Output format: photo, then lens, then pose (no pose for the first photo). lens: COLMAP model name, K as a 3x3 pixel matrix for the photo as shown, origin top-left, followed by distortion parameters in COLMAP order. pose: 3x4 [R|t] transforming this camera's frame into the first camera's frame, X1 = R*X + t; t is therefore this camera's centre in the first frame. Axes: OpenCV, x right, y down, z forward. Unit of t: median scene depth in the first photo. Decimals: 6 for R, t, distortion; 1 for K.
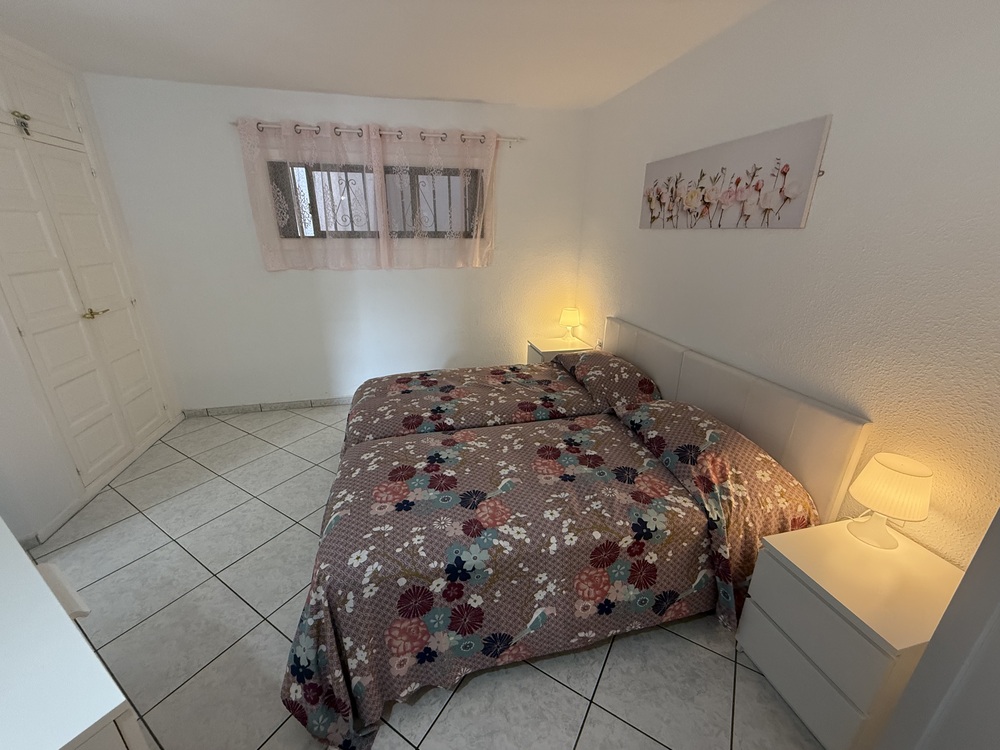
lens RADIAL K [[397.6, 0, 498.3], [0, 397.6, 376.0], [0, 0, 1]] dist [-0.004822, 0.001439]
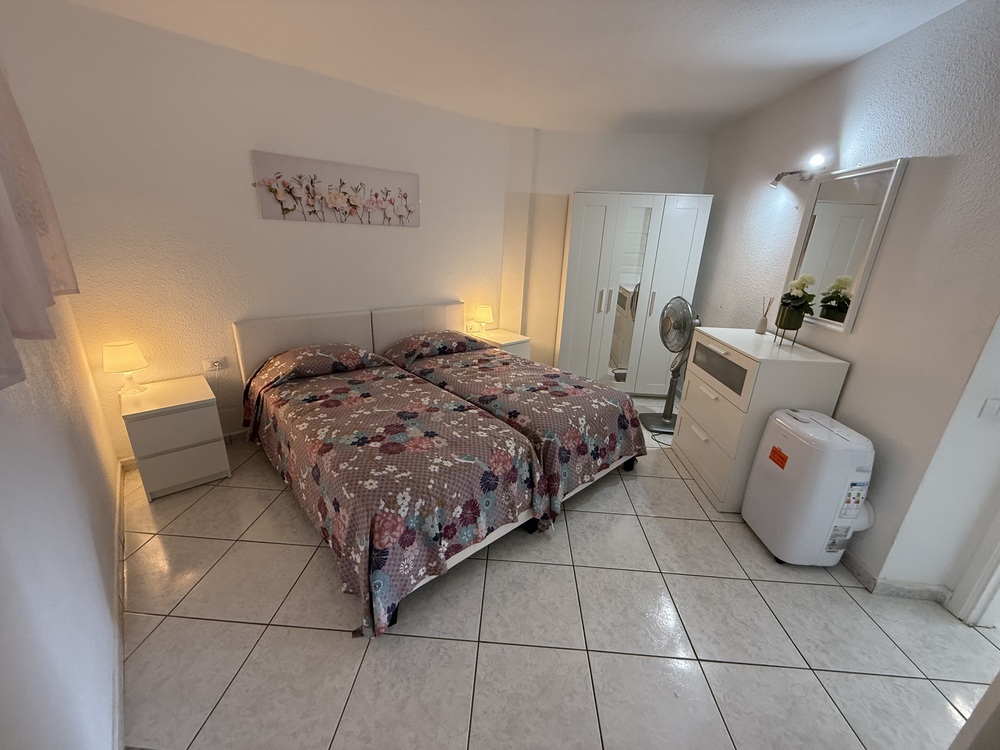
lens RADIAL K [[397.6, 0, 497.6], [0, 397.6, 373.9], [0, 0, 1]] dist [-0.004822, 0.001439]
pose [[-0.470982, -0.311583, 0.825283, -0.994069], [0.261784, 0.844032, 0.468060, -0.431135], [-0.842405, 0.436493, -0.315956, 1.202233]]
